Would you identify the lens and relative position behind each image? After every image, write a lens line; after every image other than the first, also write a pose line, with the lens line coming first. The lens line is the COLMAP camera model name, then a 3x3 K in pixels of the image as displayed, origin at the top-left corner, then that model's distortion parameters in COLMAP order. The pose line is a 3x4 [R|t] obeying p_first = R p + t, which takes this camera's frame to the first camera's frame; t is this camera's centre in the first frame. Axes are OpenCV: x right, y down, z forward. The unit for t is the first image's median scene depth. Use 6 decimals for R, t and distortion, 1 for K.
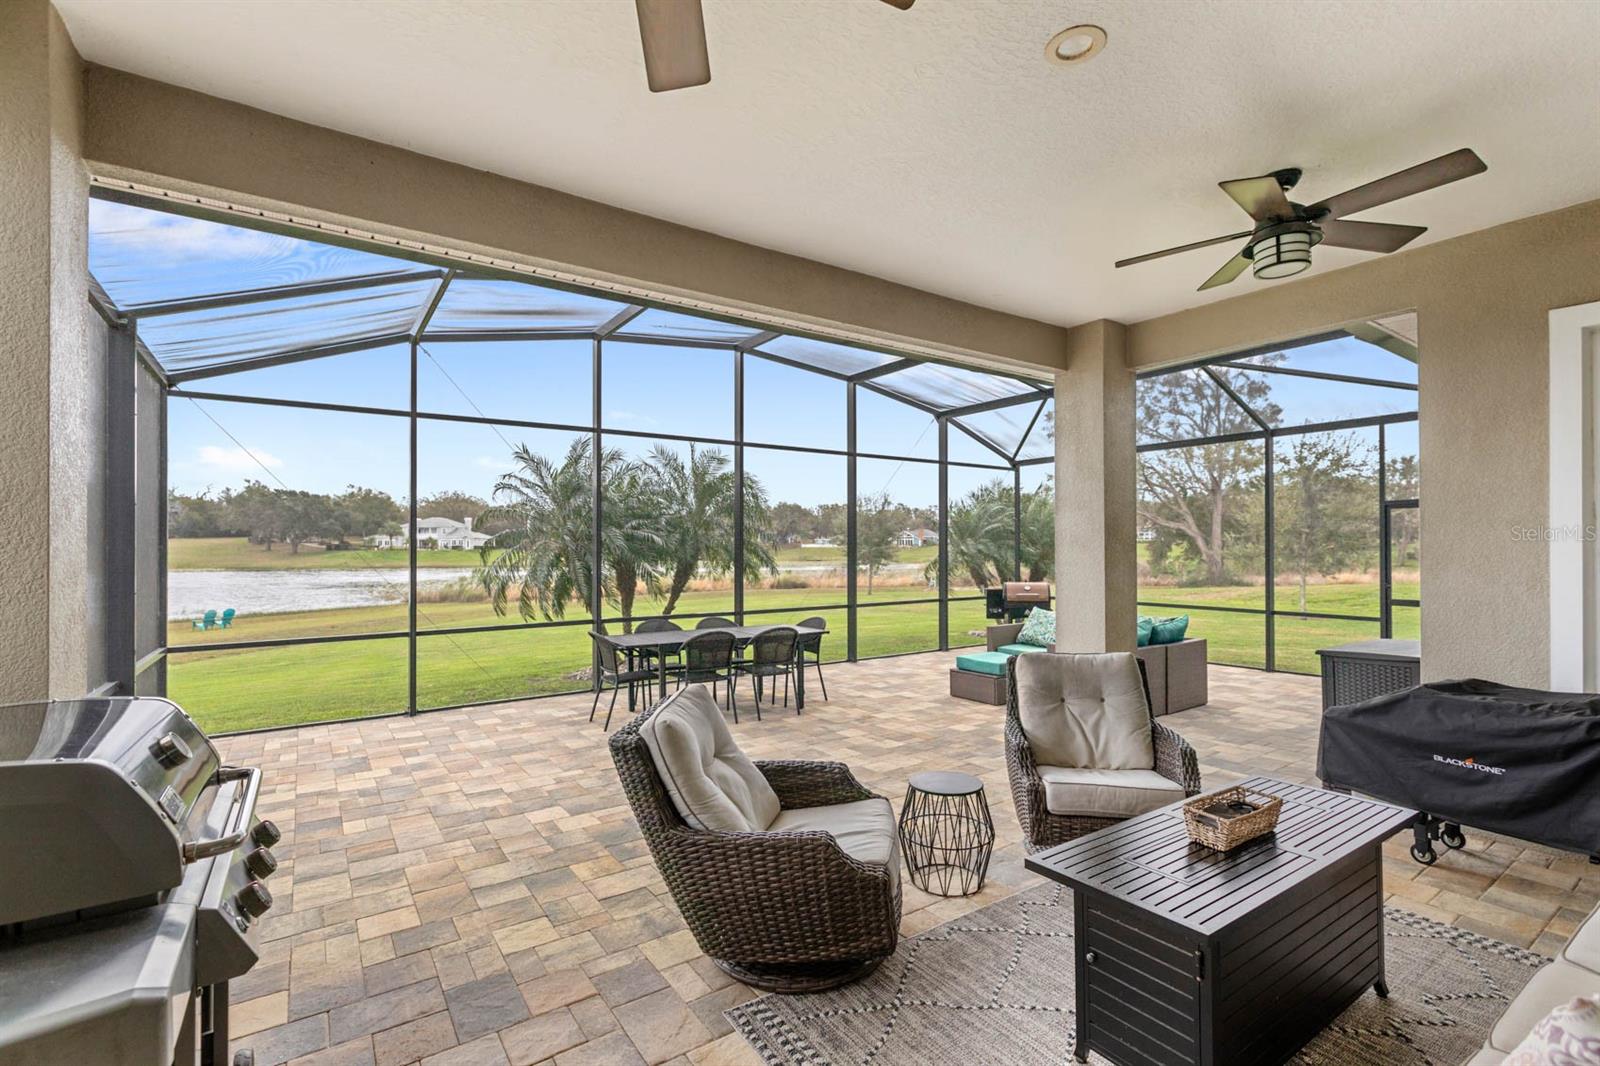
lens RADIAL K [[724.4, 0, 795.7], [0, 724.4, 543.1], [0, 0, 1]] dist [0.002495, 0.000122]
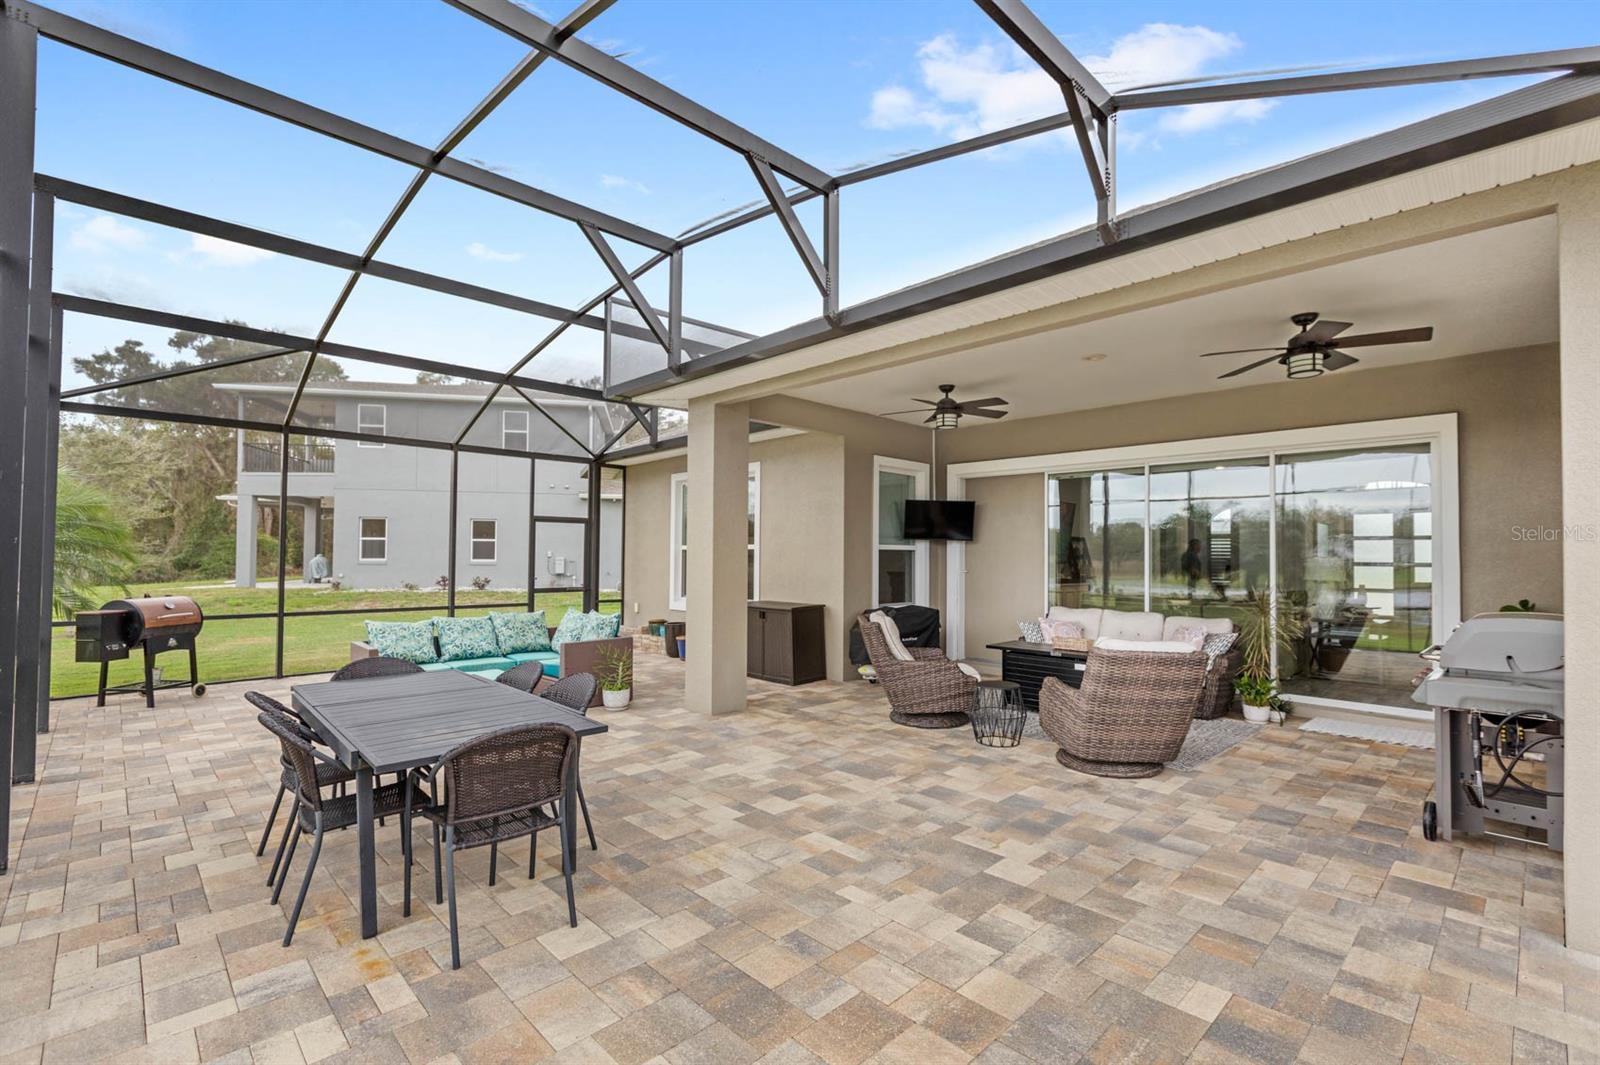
lens RADIAL K [[720.3, 0, 799.6], [0, 720.3, 540.6], [0, 0, 1]] dist [-0.000077, -0.000298]
pose [[-0.167809, 0.023499, 0.985539, -0.996919], [-0.009193, 0.999635, -0.025400, 0.029581], [-0.985777, -0.013322, -0.167531, 1.250325]]
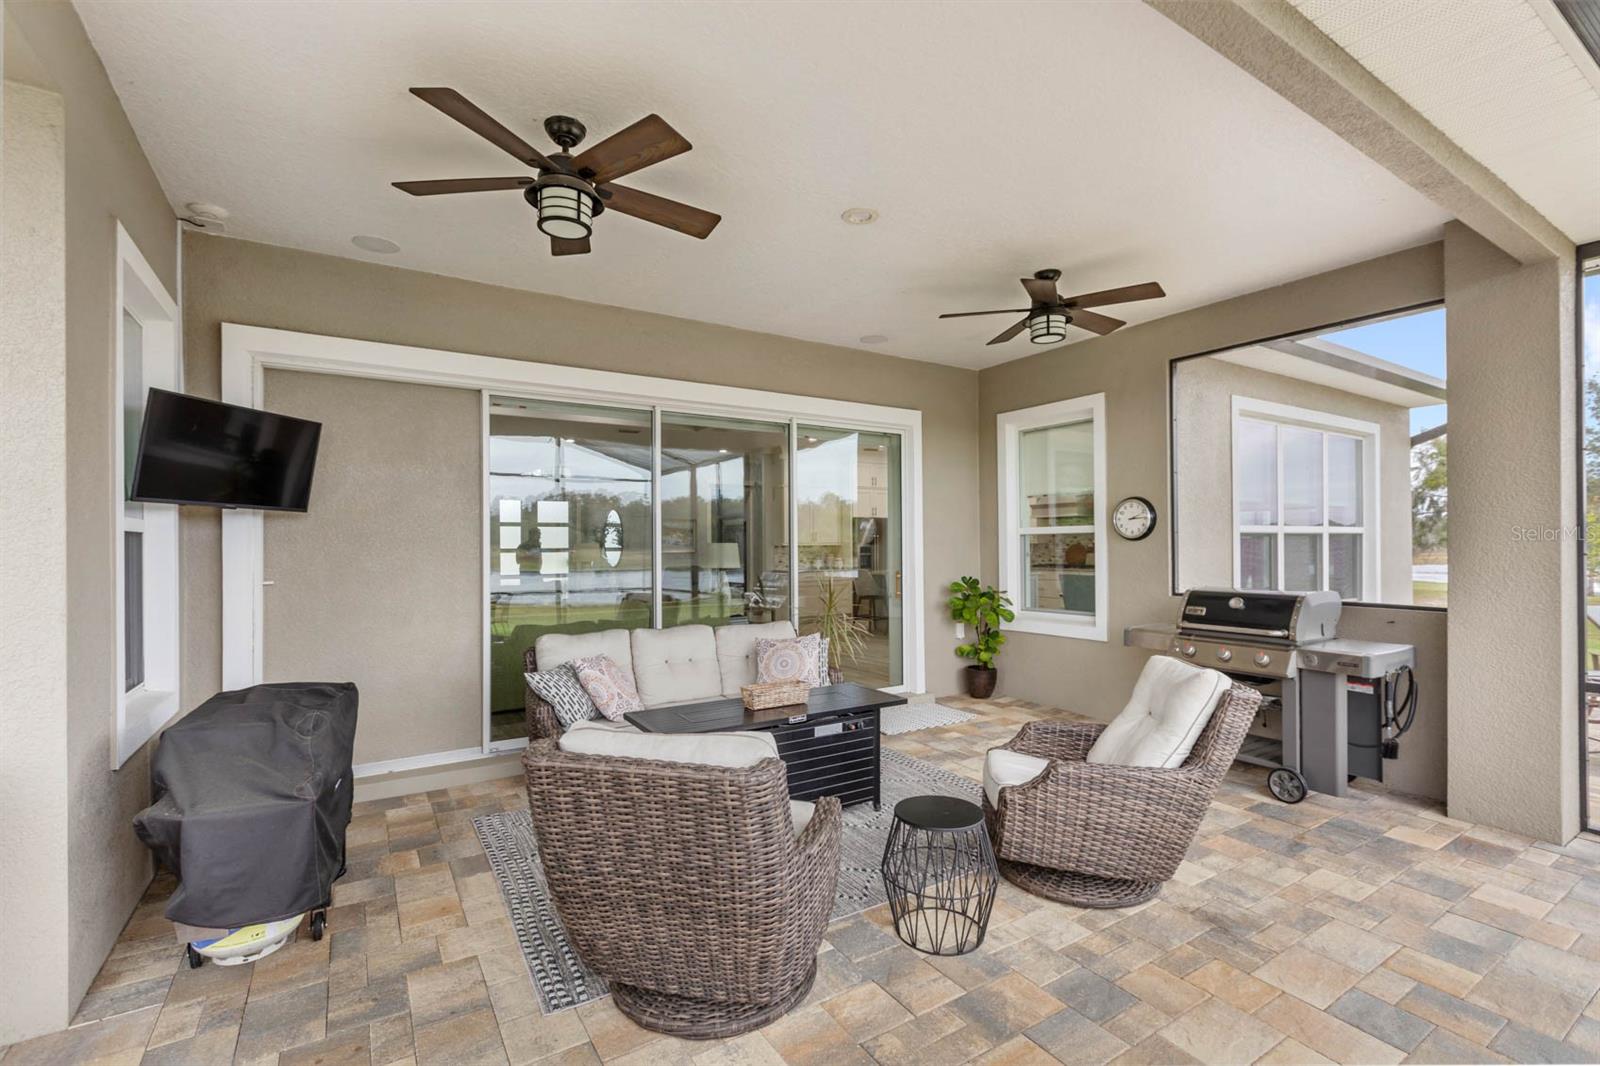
lens RADIAL K [[720.3, 0, 799.6], [0, 720.3, 541.1], [0, 0, 1]] dist [-0.000077, -0.000298]
pose [[-0.999461, 0.010633, 0.031070, 0.238385], [0.010449, 0.999927, -0.006078, 0.022764], [-0.031133, -0.005750, -0.999499, 1.297458]]
